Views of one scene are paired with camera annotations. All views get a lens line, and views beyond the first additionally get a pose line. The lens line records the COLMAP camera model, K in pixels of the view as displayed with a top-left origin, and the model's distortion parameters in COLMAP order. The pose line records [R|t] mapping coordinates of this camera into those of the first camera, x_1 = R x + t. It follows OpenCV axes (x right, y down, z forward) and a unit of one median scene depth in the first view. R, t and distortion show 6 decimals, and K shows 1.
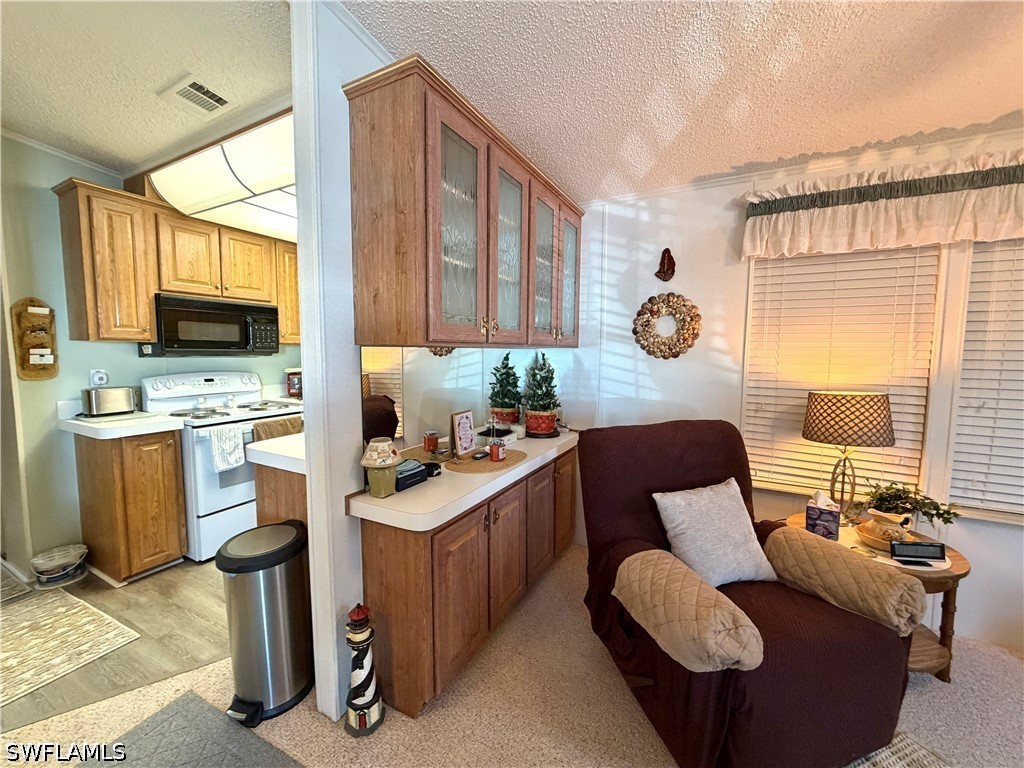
lens RADIAL K [[408.1, 0, 512.0], [0, 408.1, 384.0], [0, 0, 1]] dist [-0.000128, -0.000030]
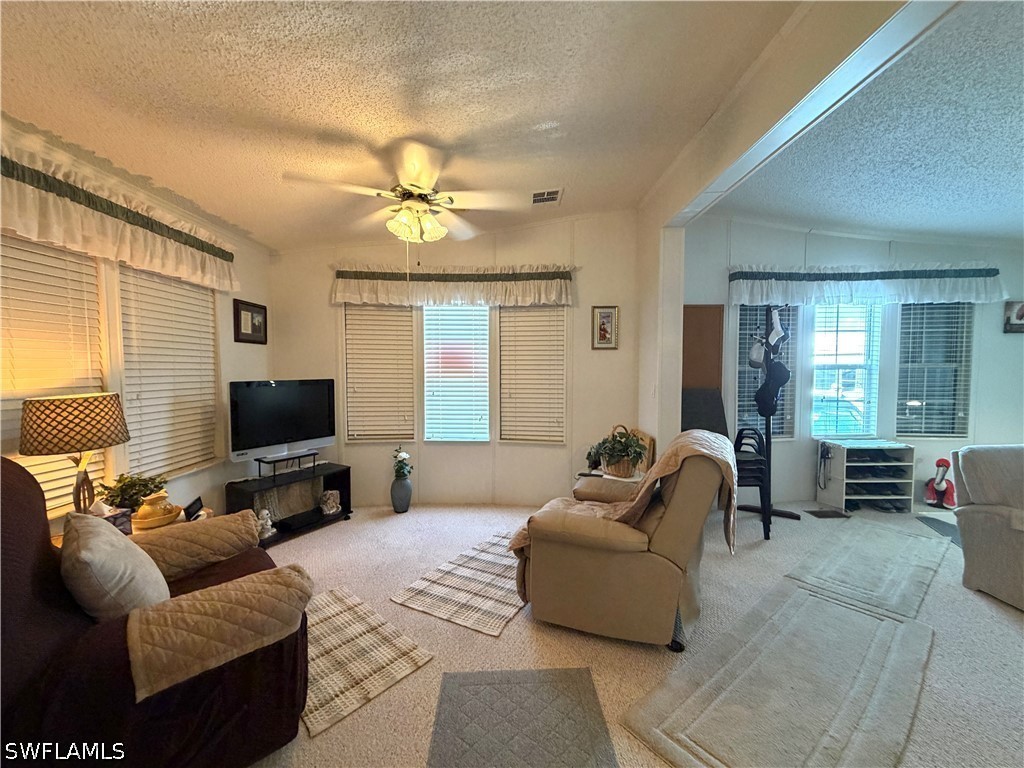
lens RADIAL K [[408.1, 0, 512.0], [0, 408.1, 384.0], [0, 0, 1]] dist [-0.000128, -0.000030]
pose [[-0.476450, -0.045326, 0.878033, -0.500031], [0.070116, 0.993531, 0.089335, -0.020003], [-0.876401, 0.104128, -0.470189, 0.576304]]
